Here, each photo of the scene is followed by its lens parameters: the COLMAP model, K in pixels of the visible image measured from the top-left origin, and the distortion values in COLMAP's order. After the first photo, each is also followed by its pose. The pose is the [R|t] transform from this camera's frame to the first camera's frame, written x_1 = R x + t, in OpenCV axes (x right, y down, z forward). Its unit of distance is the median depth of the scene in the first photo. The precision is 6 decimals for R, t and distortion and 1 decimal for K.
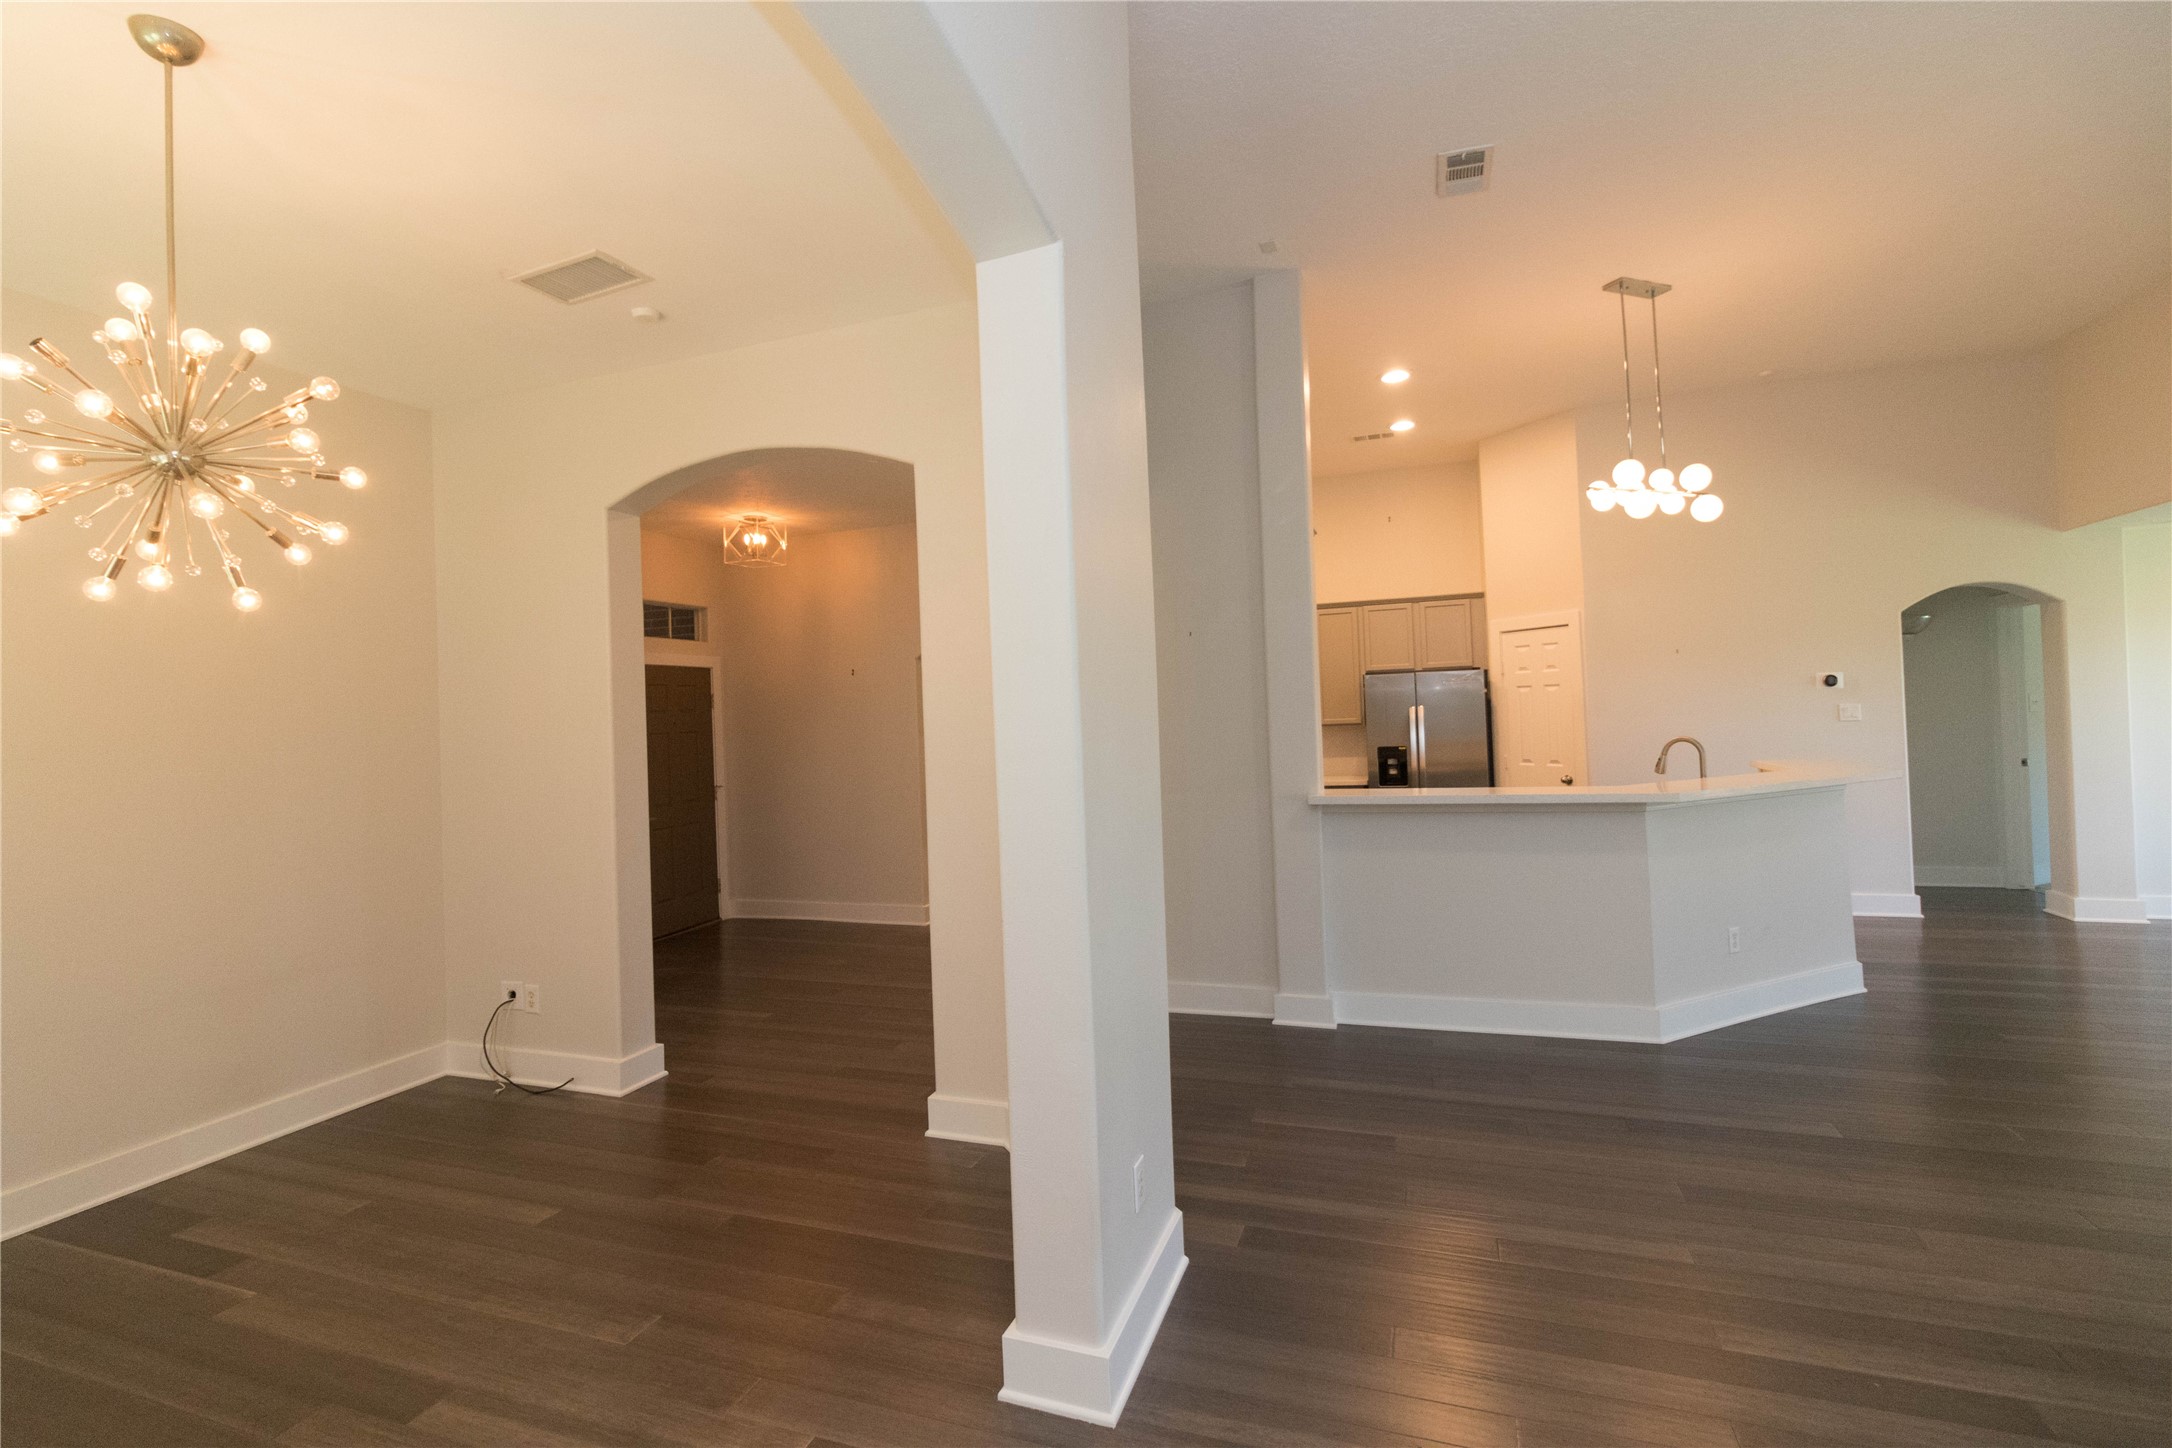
lens RADIAL K [[997.2, 0, 1068.6], [0, 997.2, 702.2], [0, 0, 1]] dist [0.000169, 0.000858]
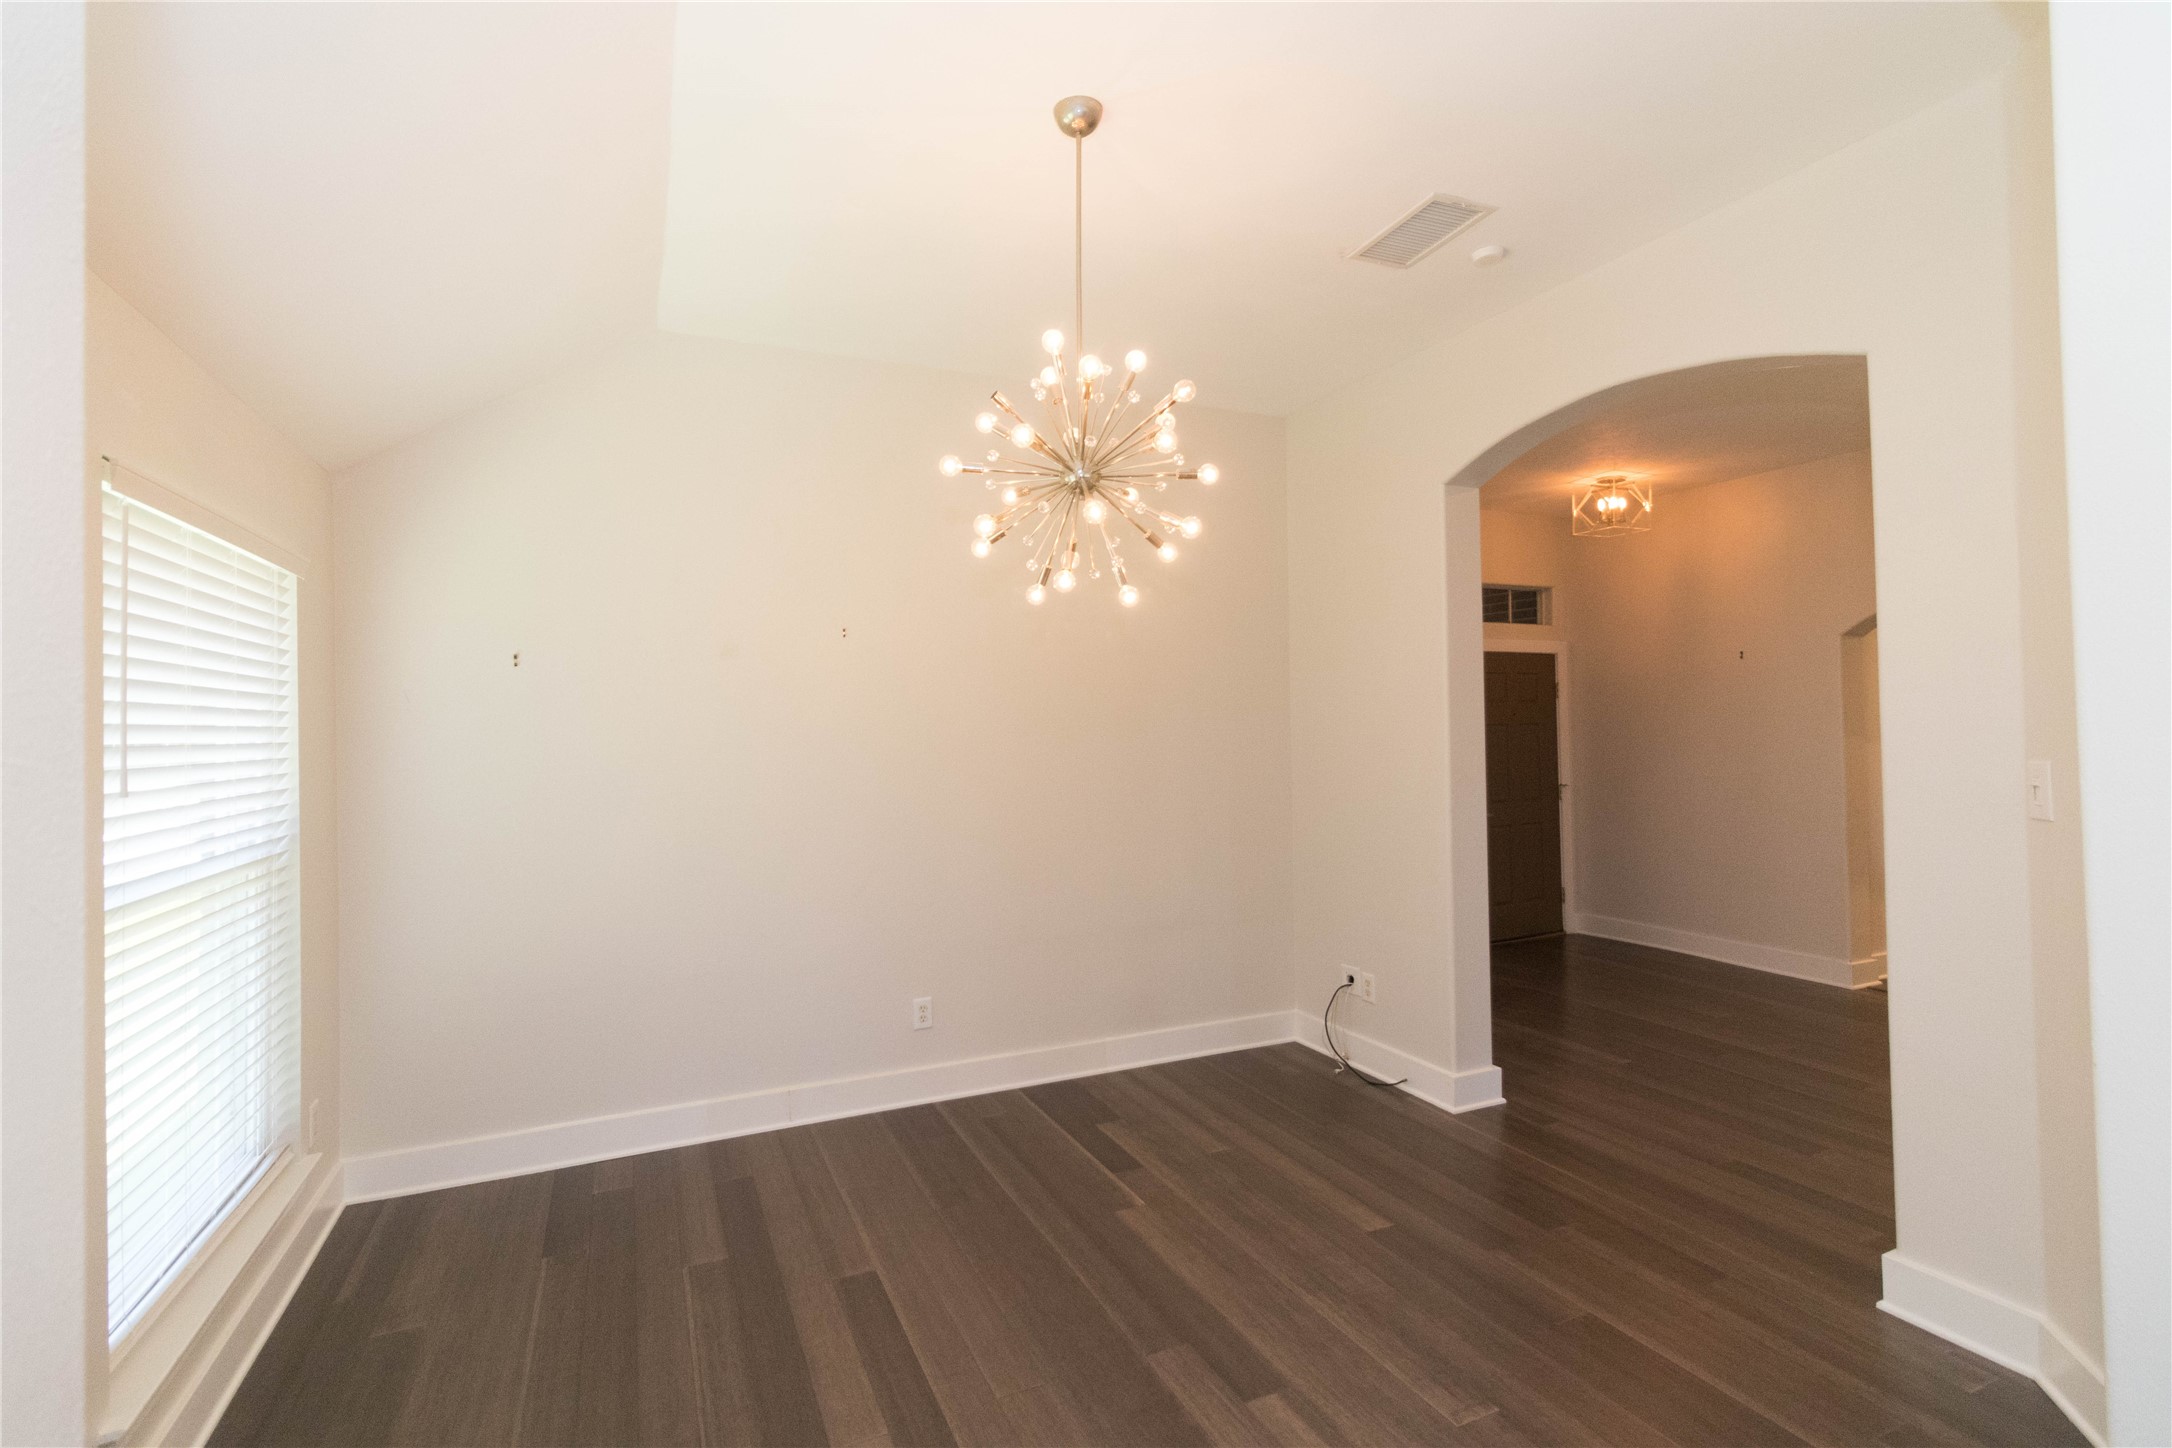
lens RADIAL K [[997.2, 0, 1068.6], [0, 997.2, 702.2], [0, 0, 1]] dist [0.000169, 0.000858]
pose [[0.700747, 0.010279, -0.713336, -0.044975], [-0.003273, 0.999932, 0.011194, 0.001463], [0.713403, -0.005509, 0.700733, 0.100374]]
